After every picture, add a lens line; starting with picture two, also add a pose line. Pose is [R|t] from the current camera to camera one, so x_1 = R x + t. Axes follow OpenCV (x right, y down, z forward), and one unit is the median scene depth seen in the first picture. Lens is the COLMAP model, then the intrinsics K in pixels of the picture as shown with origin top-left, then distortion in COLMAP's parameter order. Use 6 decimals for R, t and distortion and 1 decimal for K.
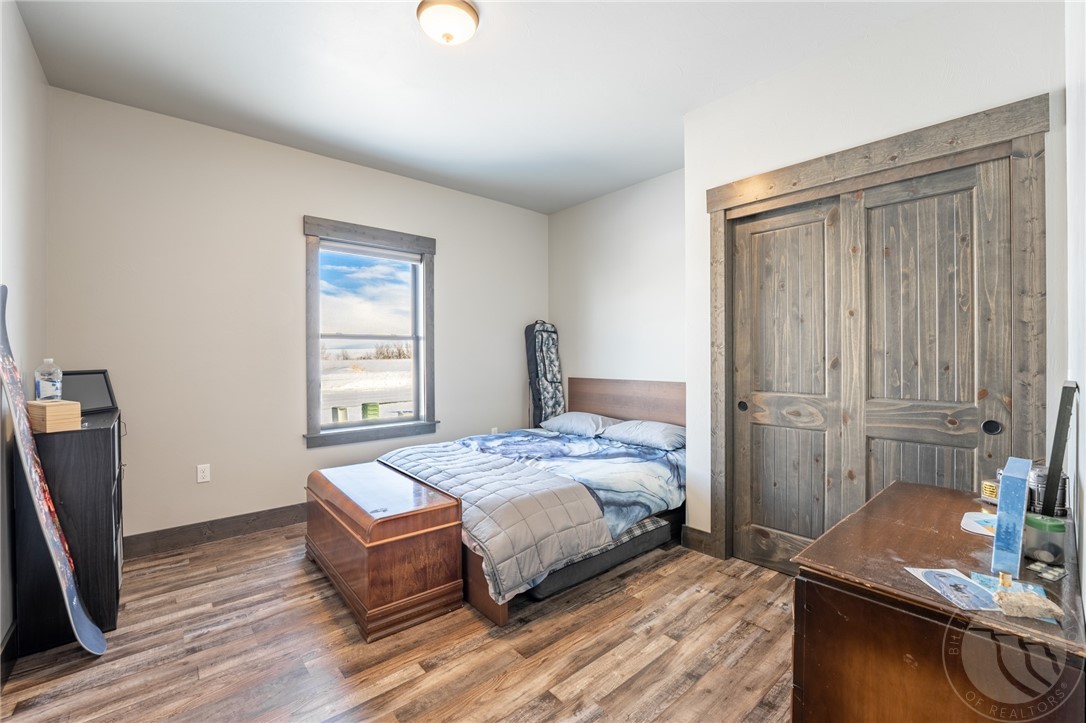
lens RADIAL K [[447.9, 0, 541.1], [0, 447.9, 363.3], [0, 0, 1]] dist [-0.026173, 0.001851]
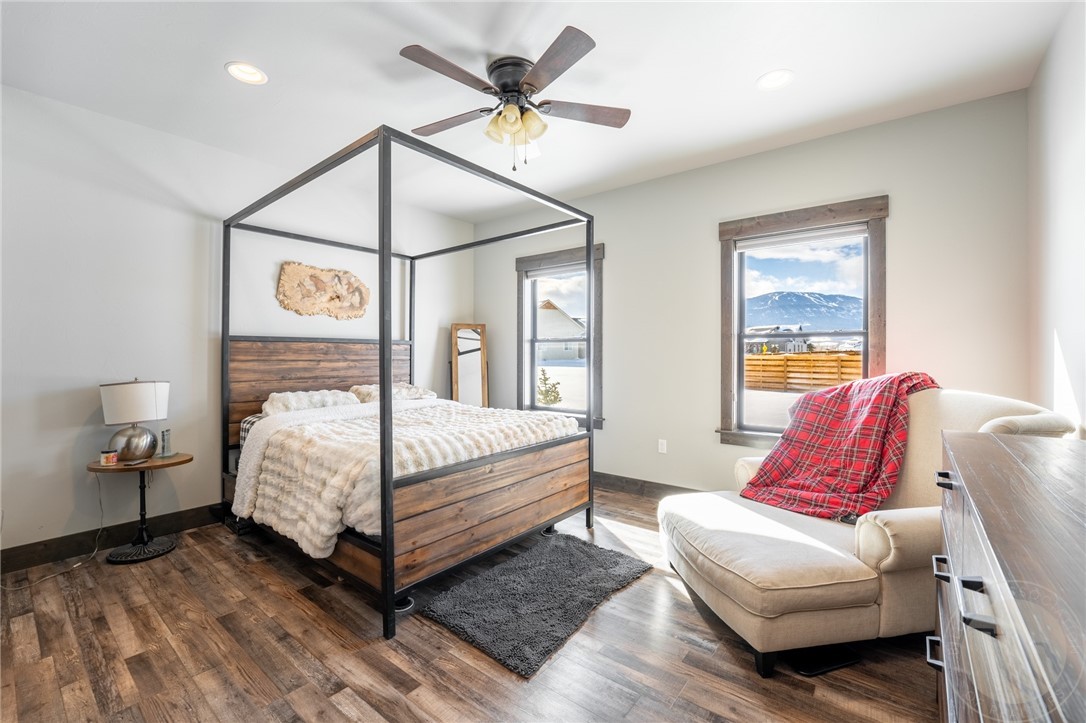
lens RADIAL K [[447.9, 0, 542.8], [0, 447.9, 358.7], [0, 0, 1]] dist [-0.026173, 0.001851]
pose [[0.185984, 0.003040, -0.982548, 0.764293], [-0.014946, 0.999888, 0.000265, -0.008453], [0.982439, 0.014636, 0.186008, 0.665229]]
